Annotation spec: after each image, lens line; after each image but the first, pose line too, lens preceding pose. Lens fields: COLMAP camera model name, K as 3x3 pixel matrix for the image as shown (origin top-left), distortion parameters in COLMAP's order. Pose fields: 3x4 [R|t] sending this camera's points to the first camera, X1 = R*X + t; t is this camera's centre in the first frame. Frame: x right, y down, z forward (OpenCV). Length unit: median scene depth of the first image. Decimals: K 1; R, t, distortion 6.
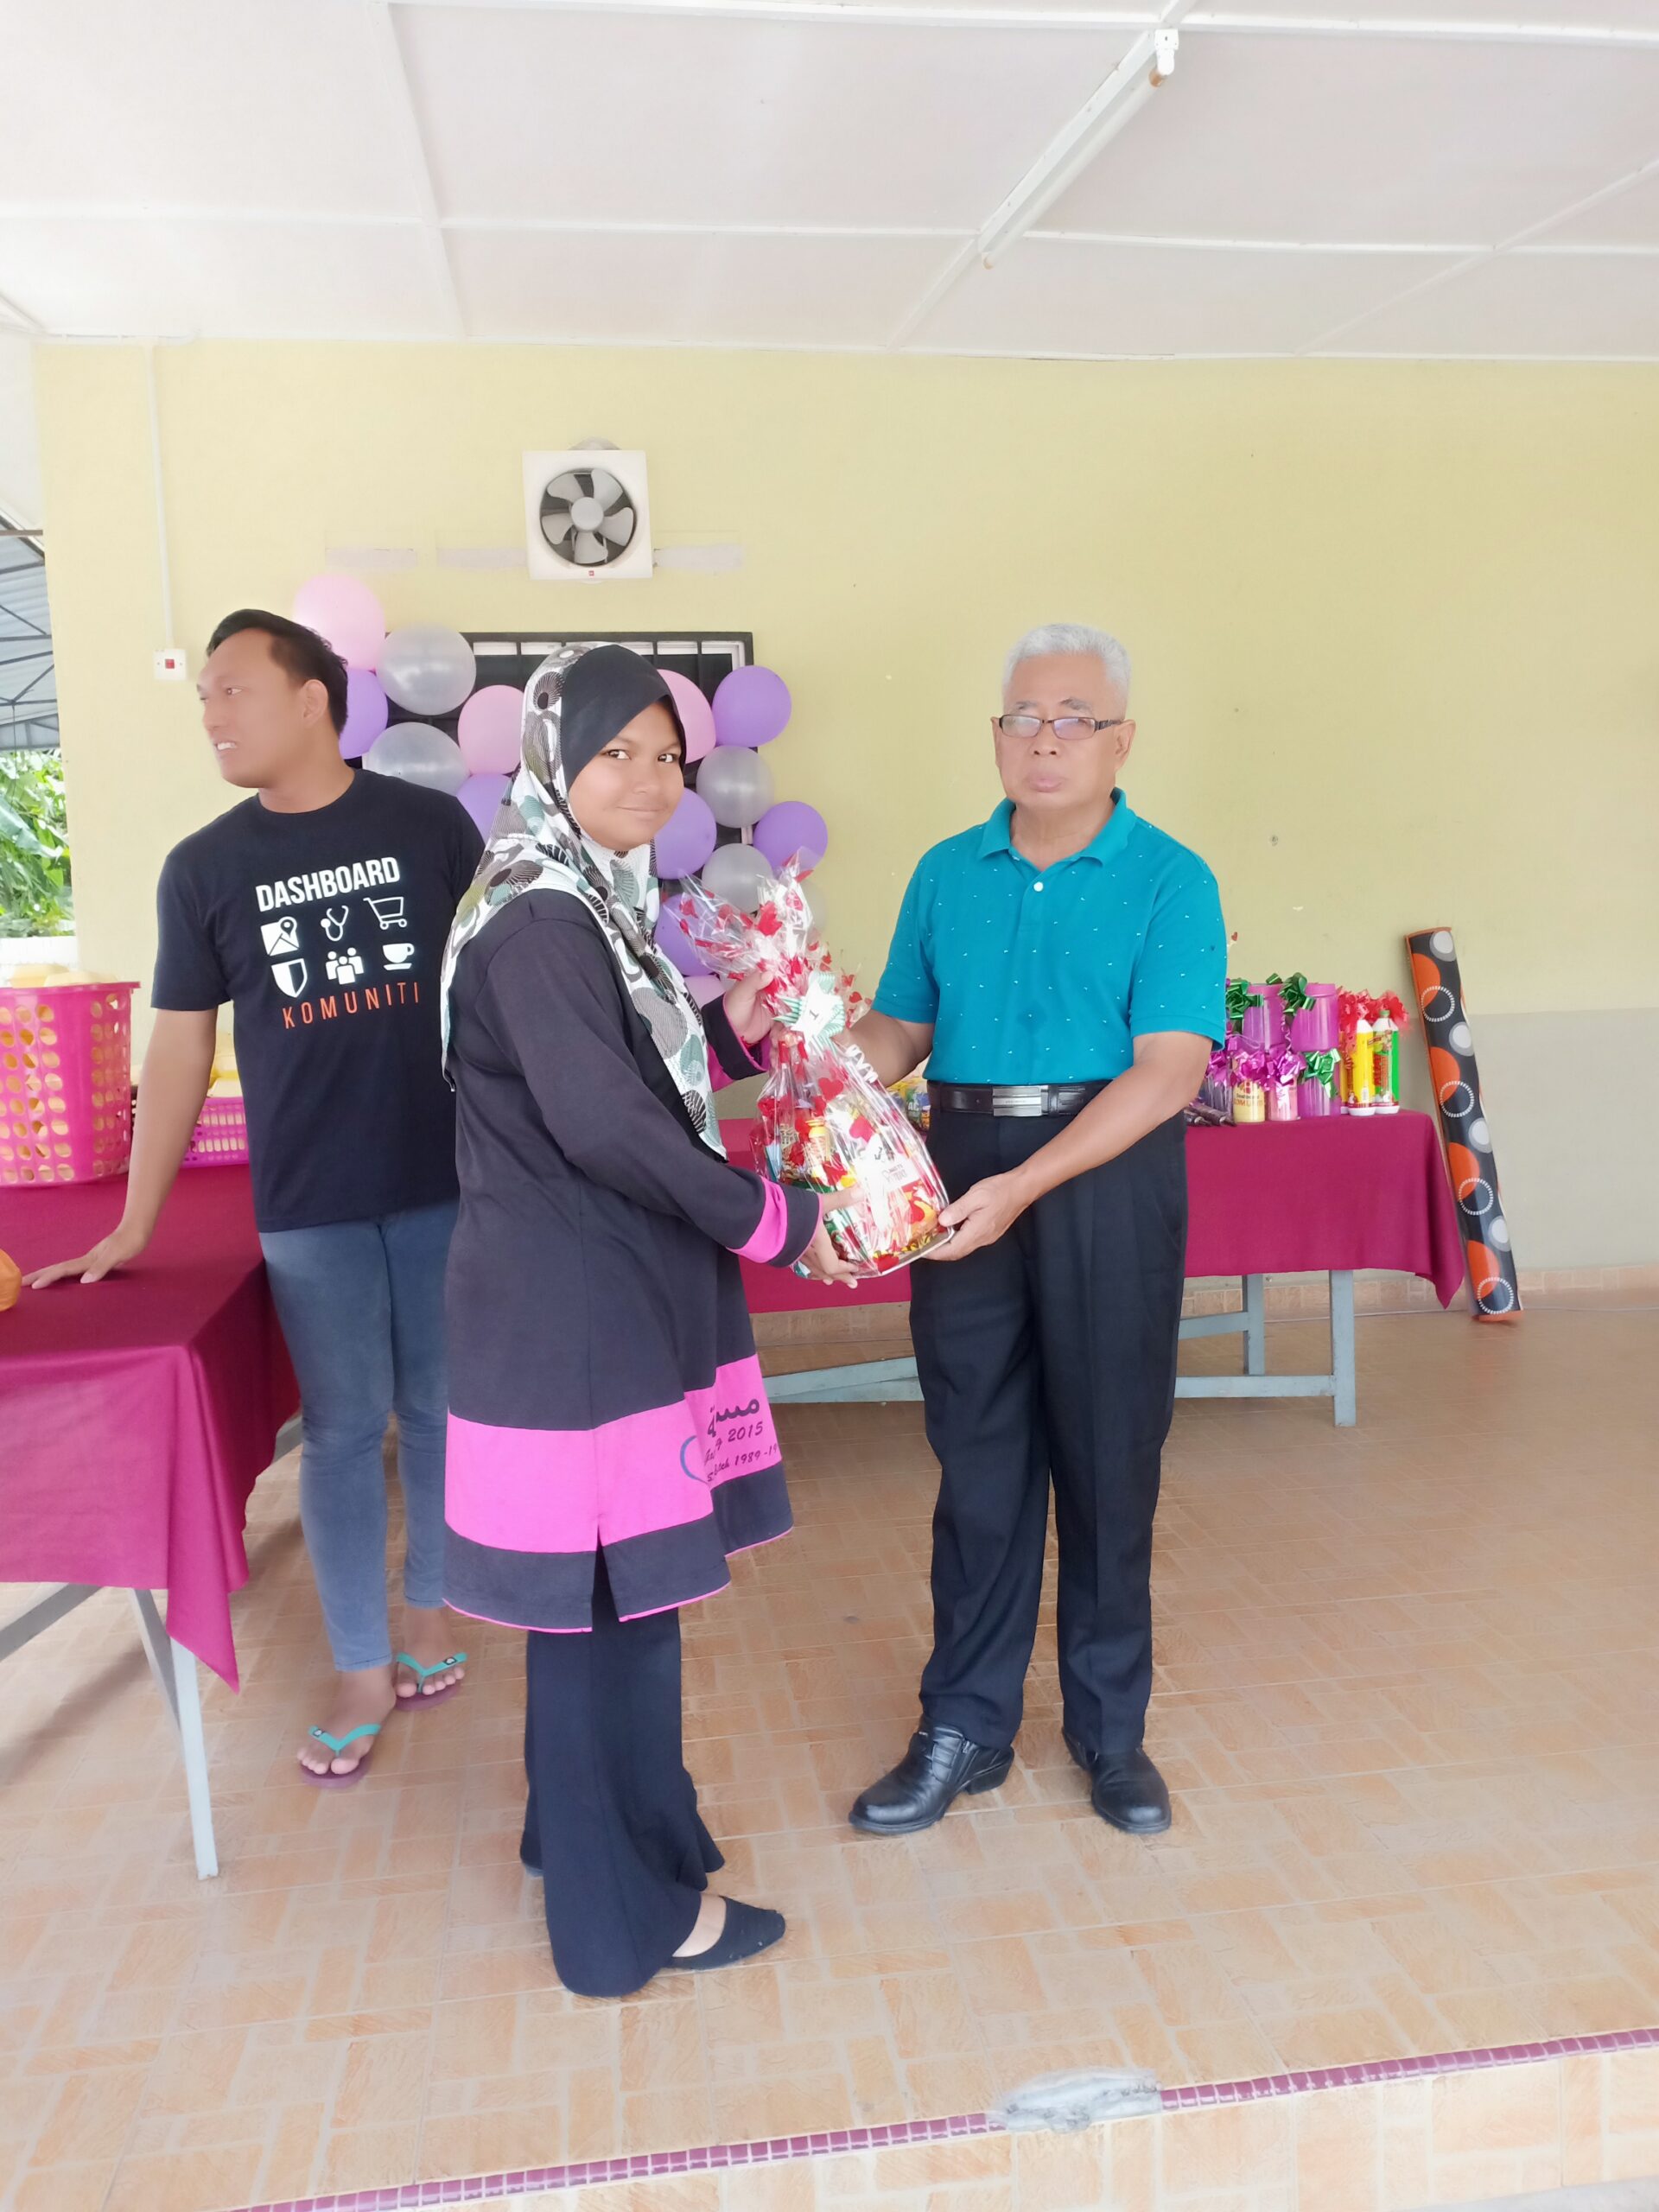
lens RADIAL K [[1709.2, 0, 828.0], [0, 1709.2, 1114.0], [0, 0, 1]] dist [0.049178, -0.079220]
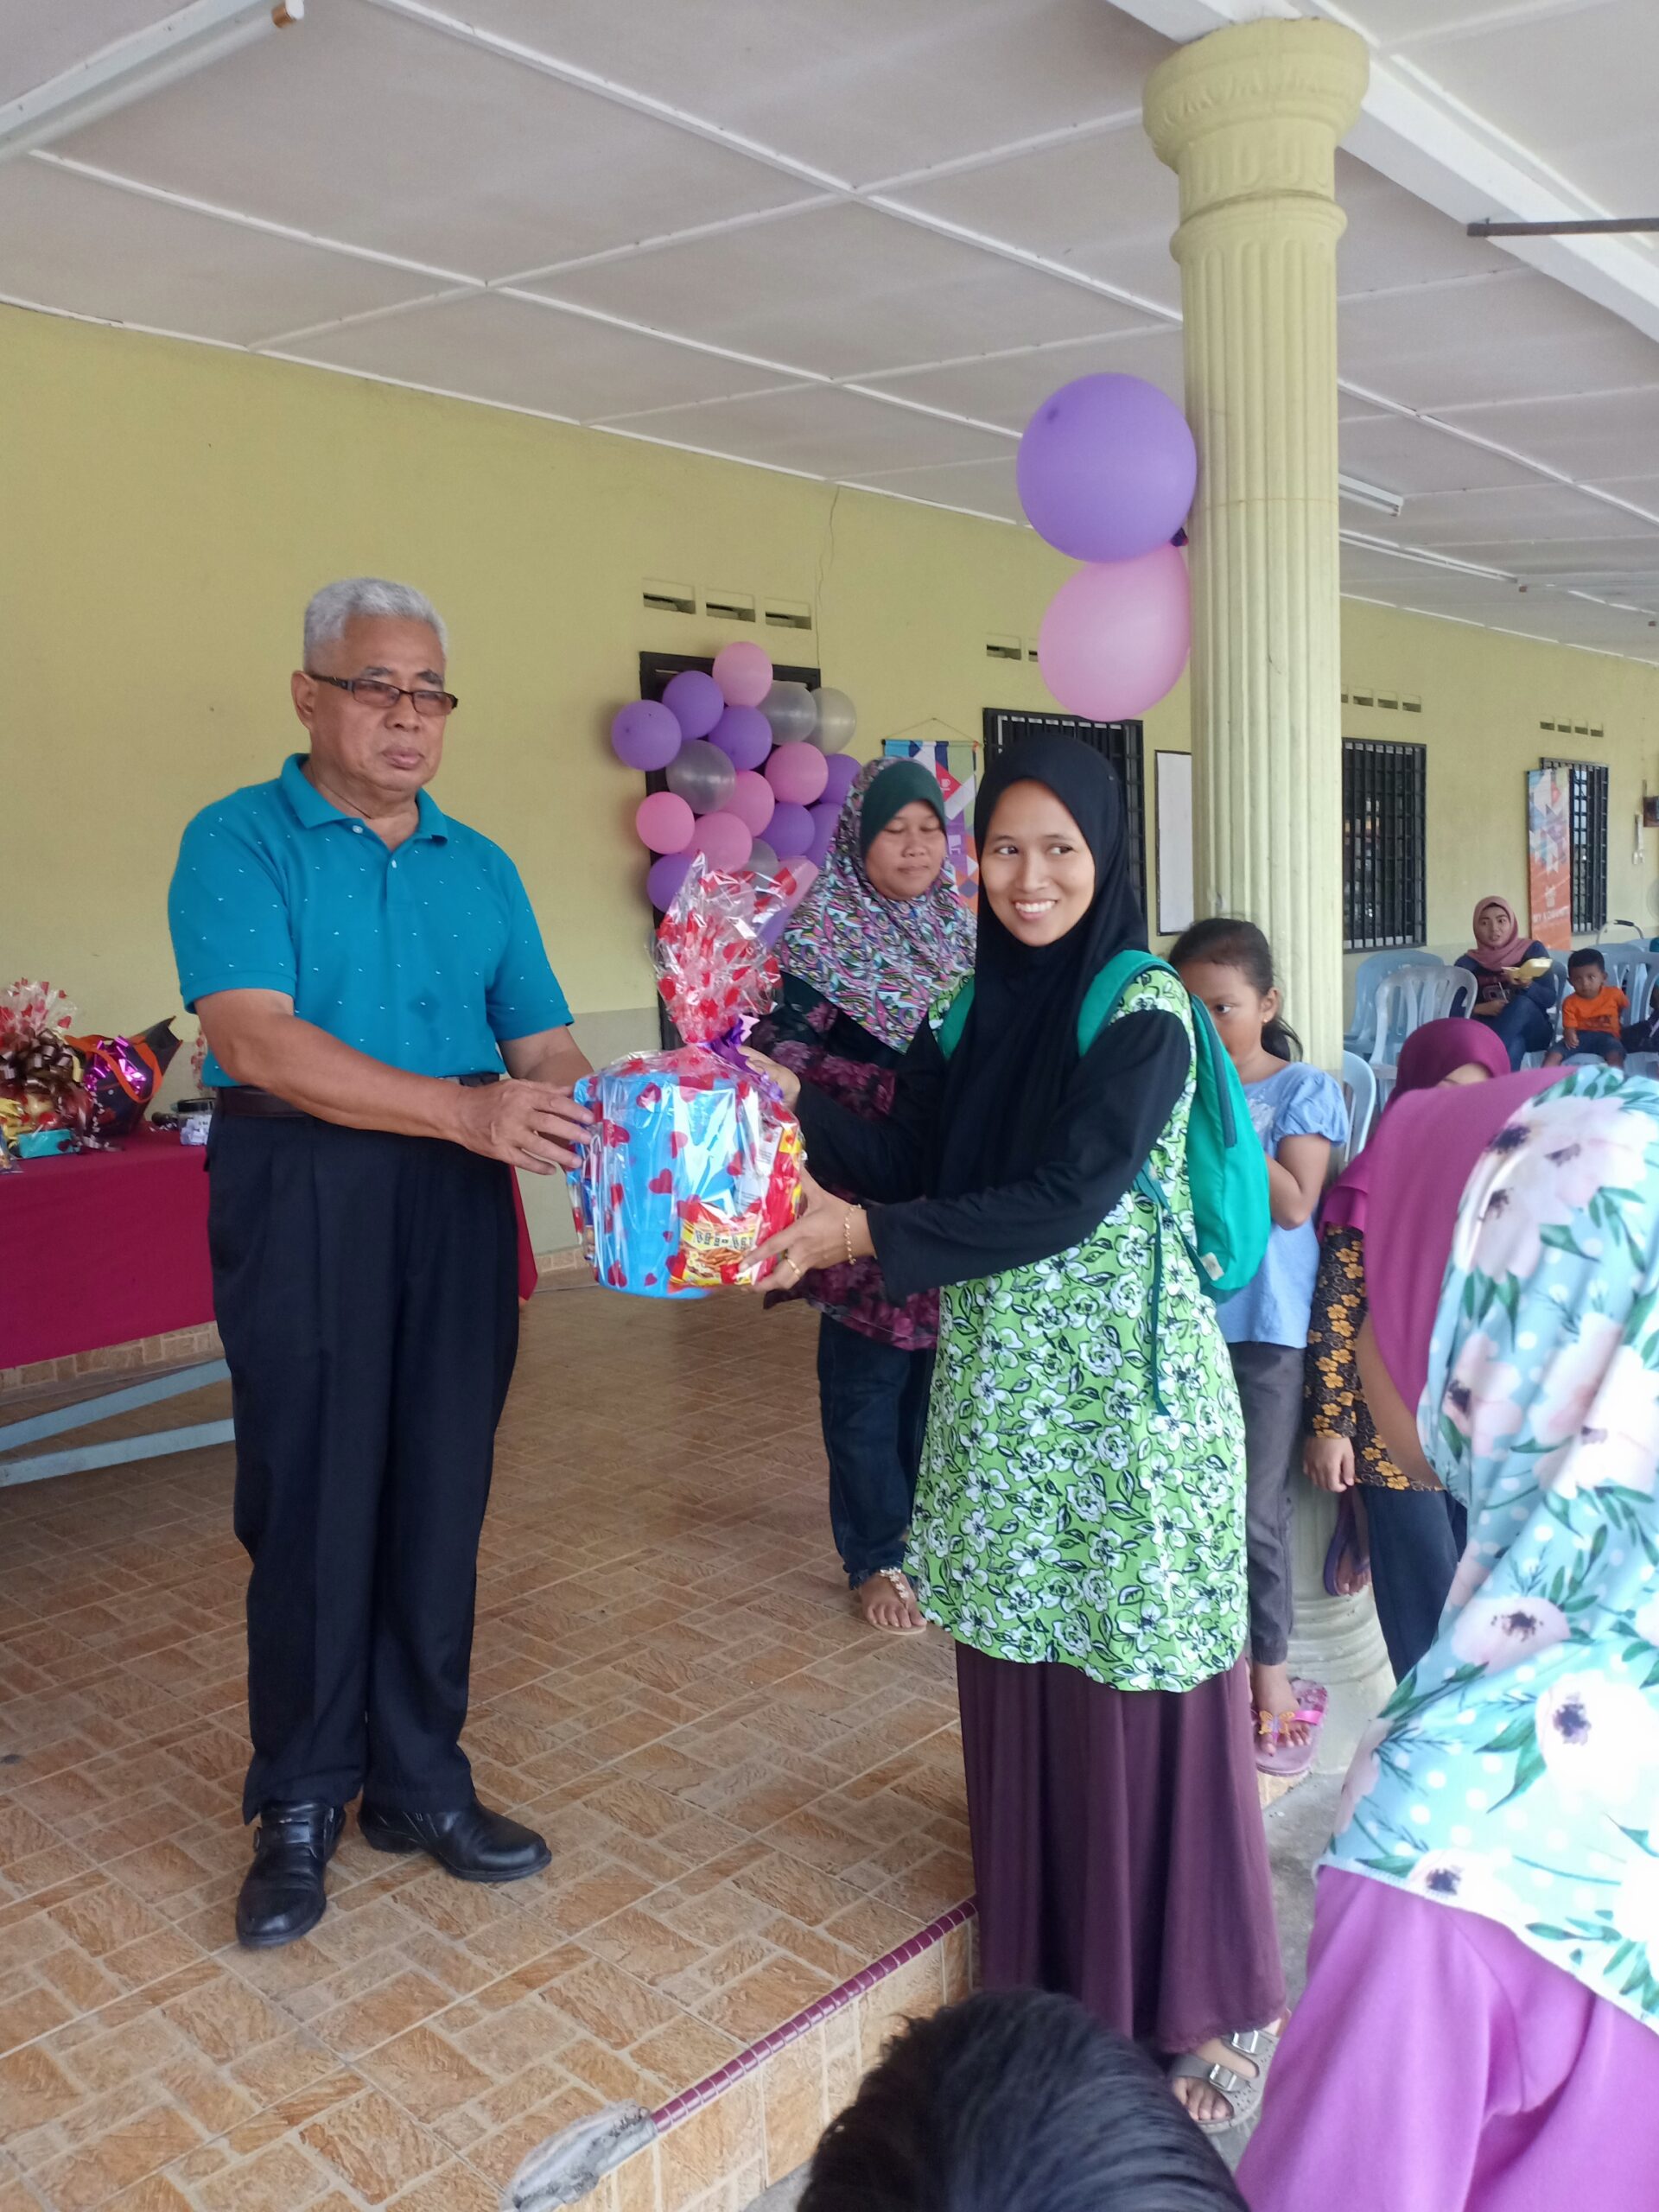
lens RADIAL K [[1709.2, 0, 795.4], [0, 1709.2, 1115.9], [0, 0, 1]] dist [0.049178, -0.079220]
pose [[0.789670, -0.059238, 0.610666, -0.229598], [0.067510, 0.997674, 0.009482, 0.003752], [-0.609807, 0.033738, 0.791832, 0.128556]]
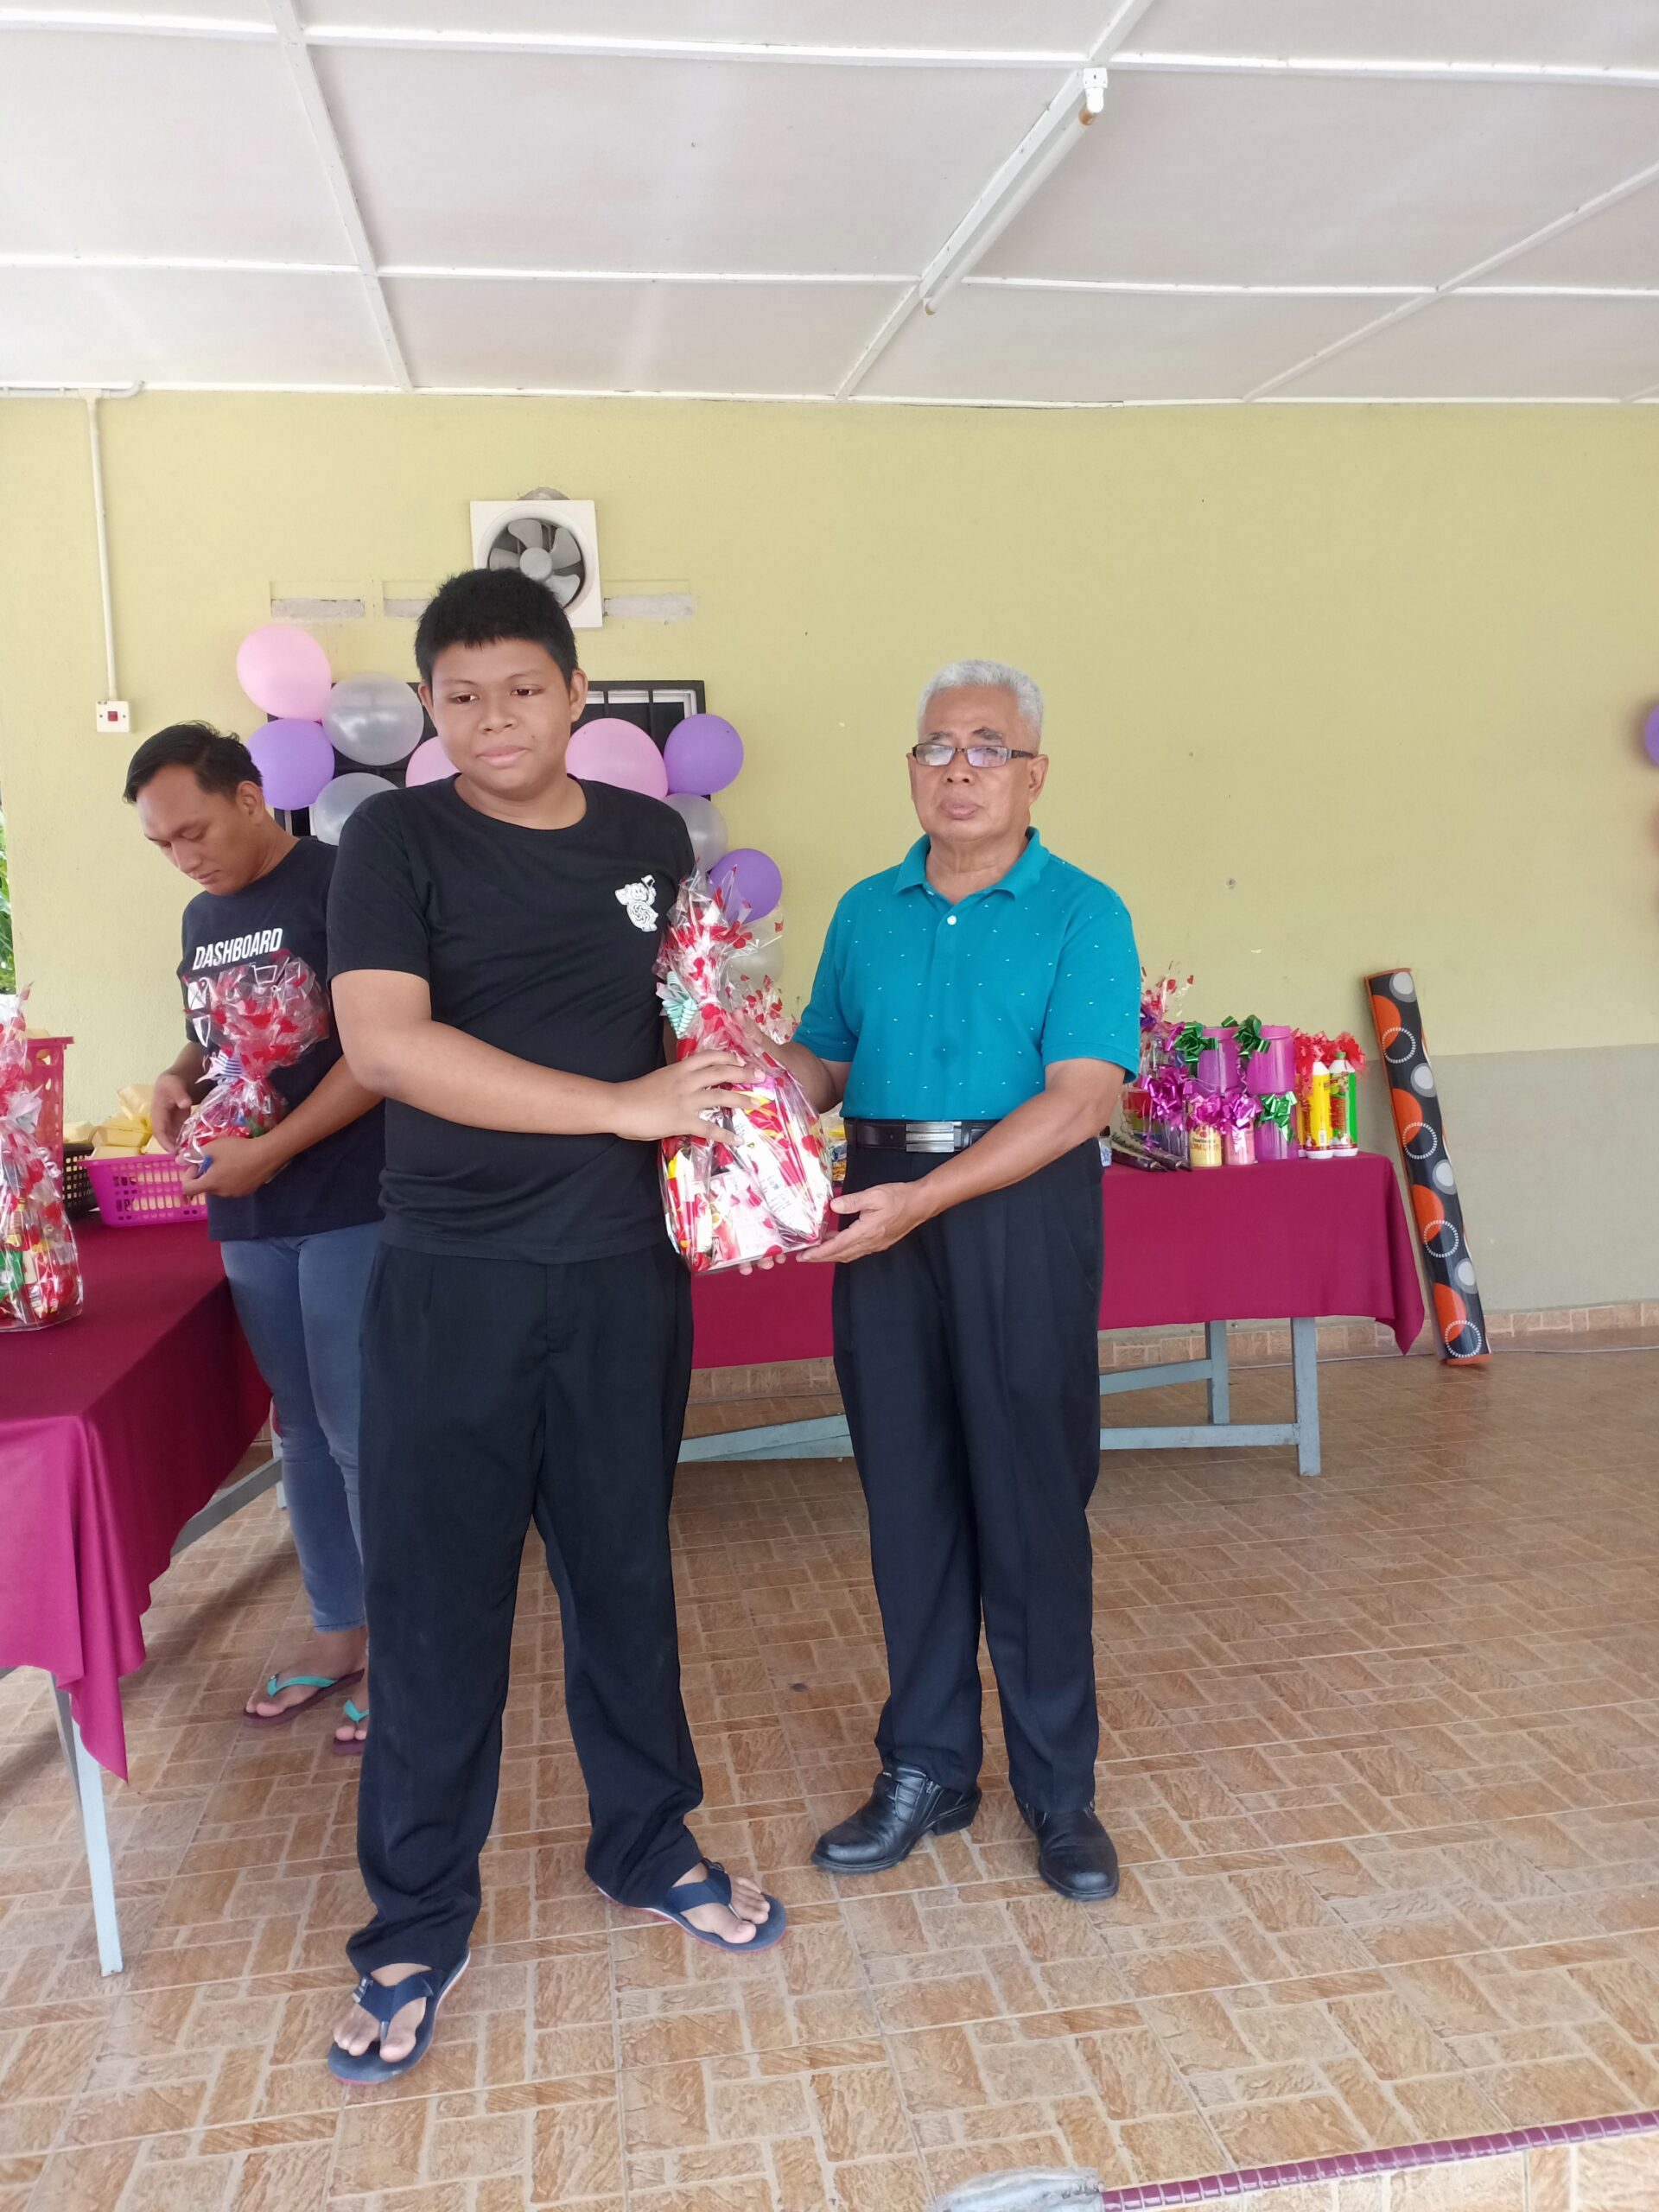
lens RADIAL K [[1709.2, 0, 829.6], [0, 1709.2, 1110.3], [0, 0, 1]] dist [0.049178, -0.079220]
pose [[0.999857, -0.011674, 0.012254, 0.029770], [0.012048, 0.999448, -0.030968, 0.000515], [-0.011885, 0.031111, 0.999445, 0.029767]]
